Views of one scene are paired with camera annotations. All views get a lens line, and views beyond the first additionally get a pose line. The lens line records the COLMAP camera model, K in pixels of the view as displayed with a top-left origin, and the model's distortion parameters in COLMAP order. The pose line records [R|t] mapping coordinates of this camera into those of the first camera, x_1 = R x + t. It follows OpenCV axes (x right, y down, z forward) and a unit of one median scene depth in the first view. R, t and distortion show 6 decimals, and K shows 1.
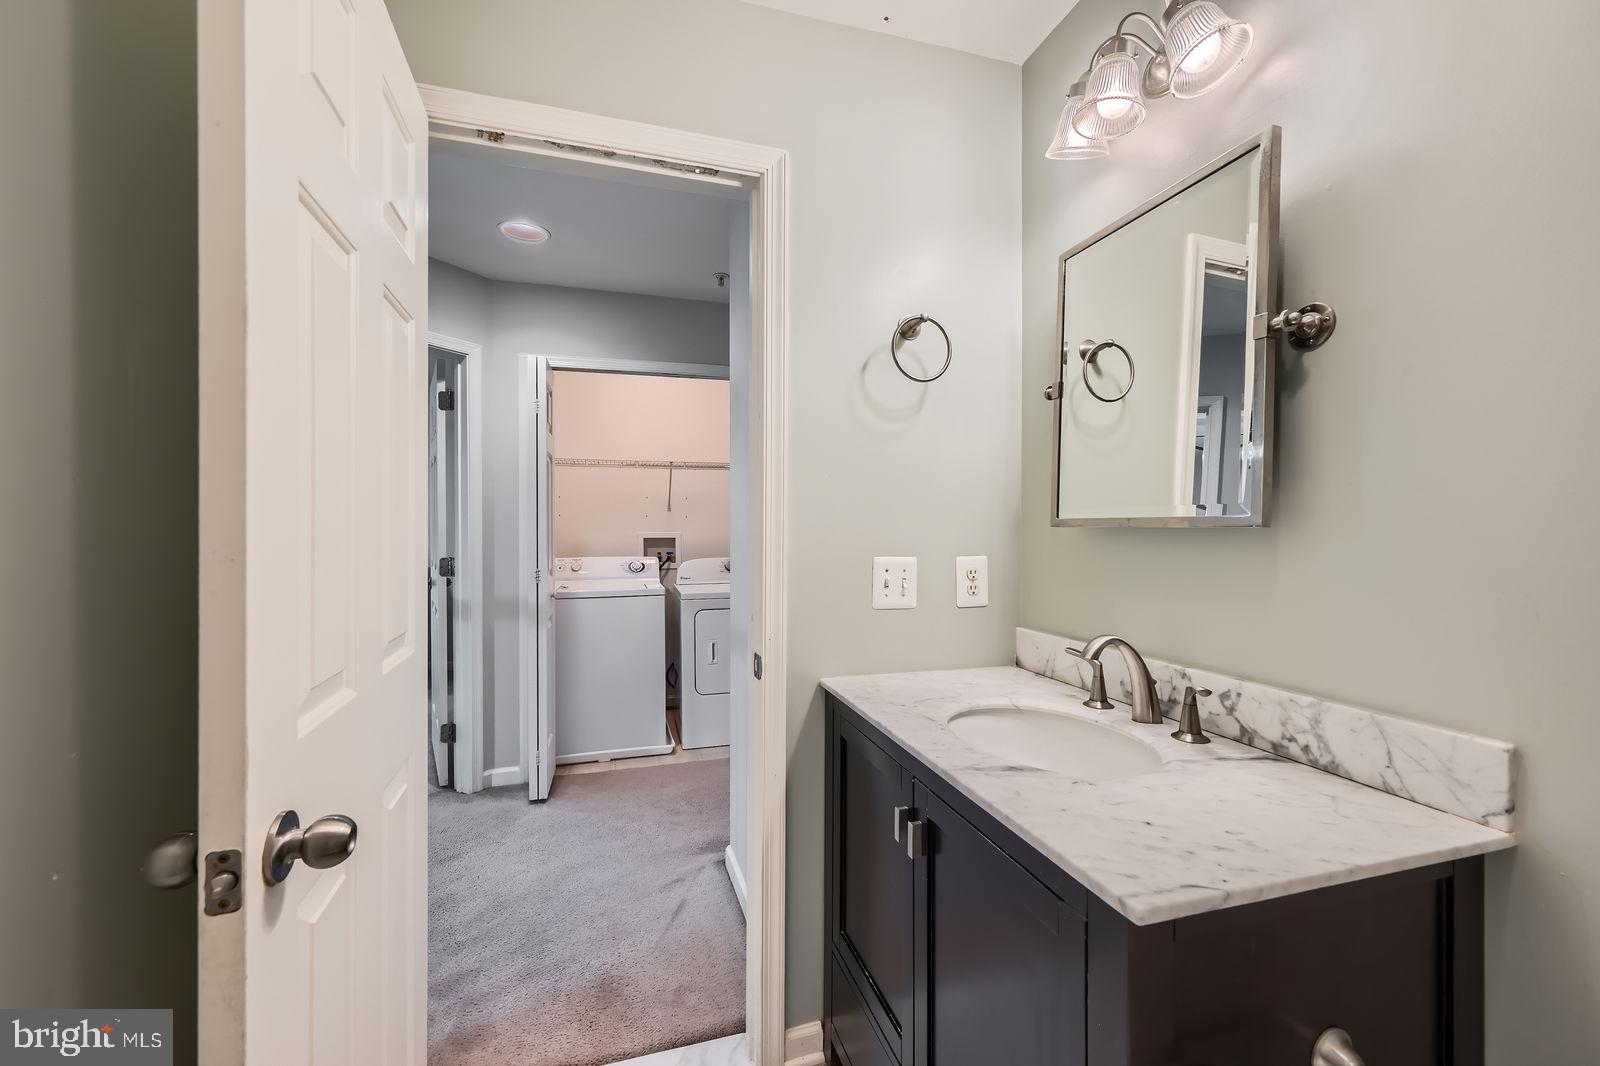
lens RADIAL K [[636.8, 0, 801.9], [0, 636.8, 534.8], [0, 0, 1]] dist [0.000519, 0.000306]
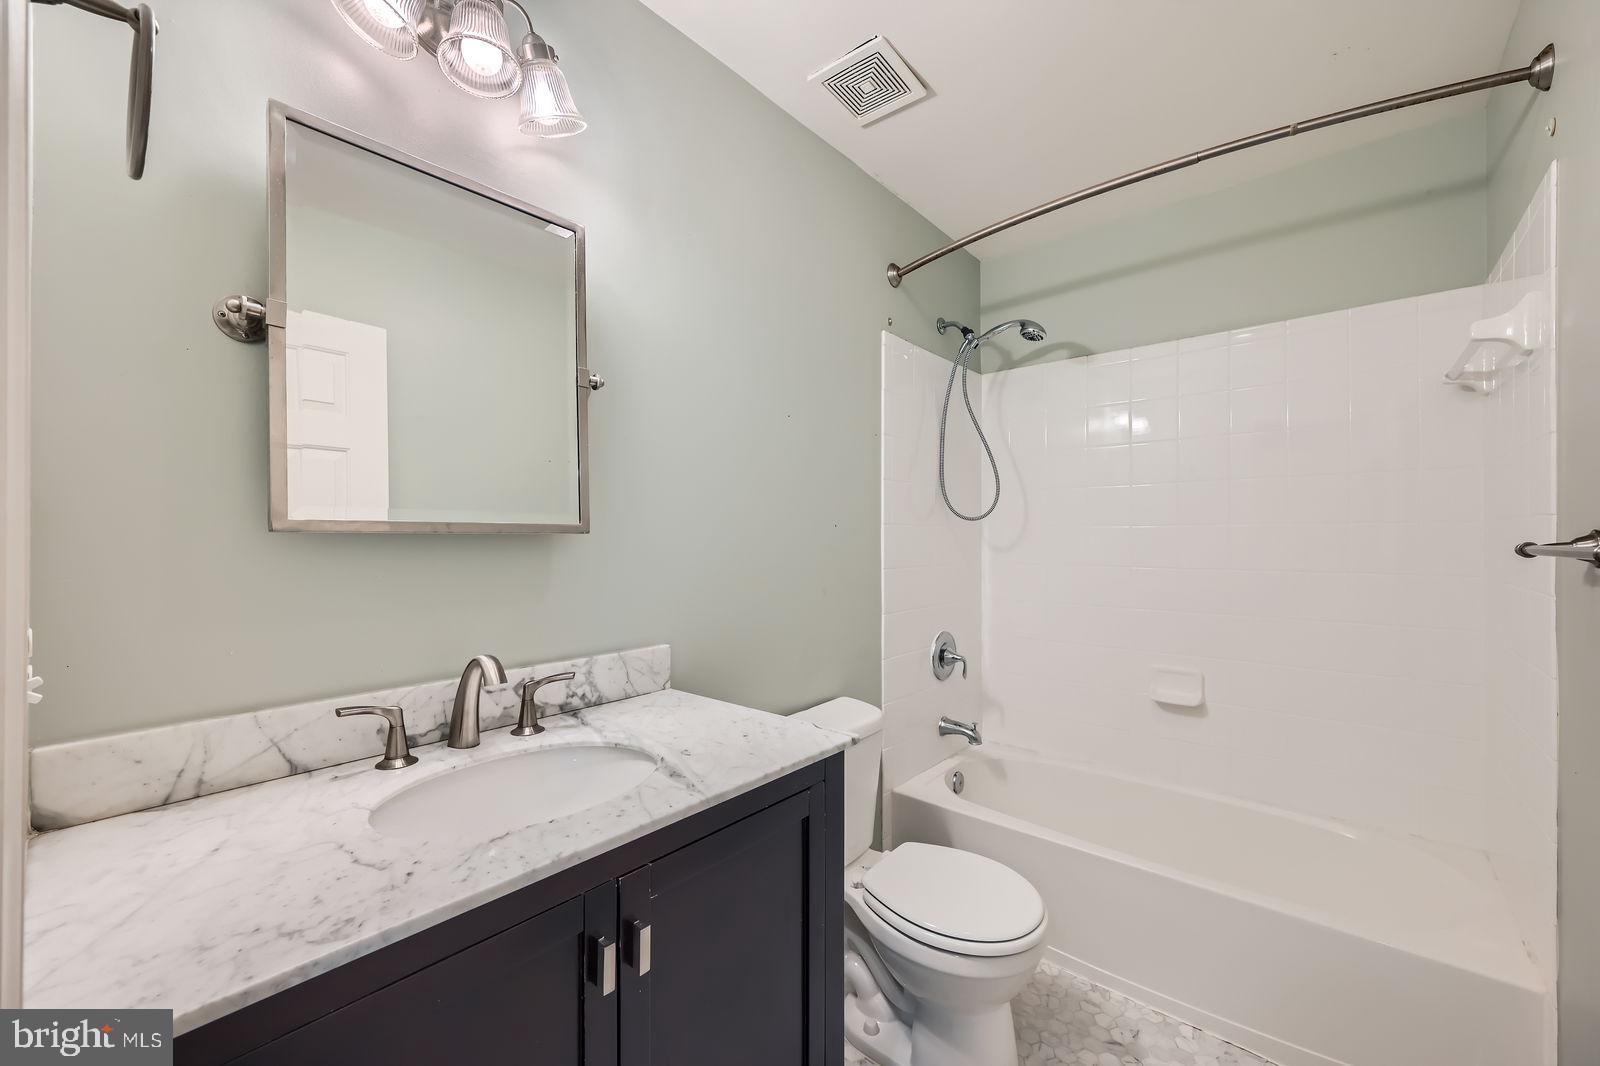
lens RADIAL K [[636.8, 0, 801.9], [0, 636.8, 534.8], [0, 0, 1]] dist [0.000519, 0.000306]
pose [[-0.545104, -0.000359, 0.838368, -0.599675], [0.007672, 0.999956, 0.005417, -0.013279], [-0.838333, 0.009385, -0.545077, 1.339396]]
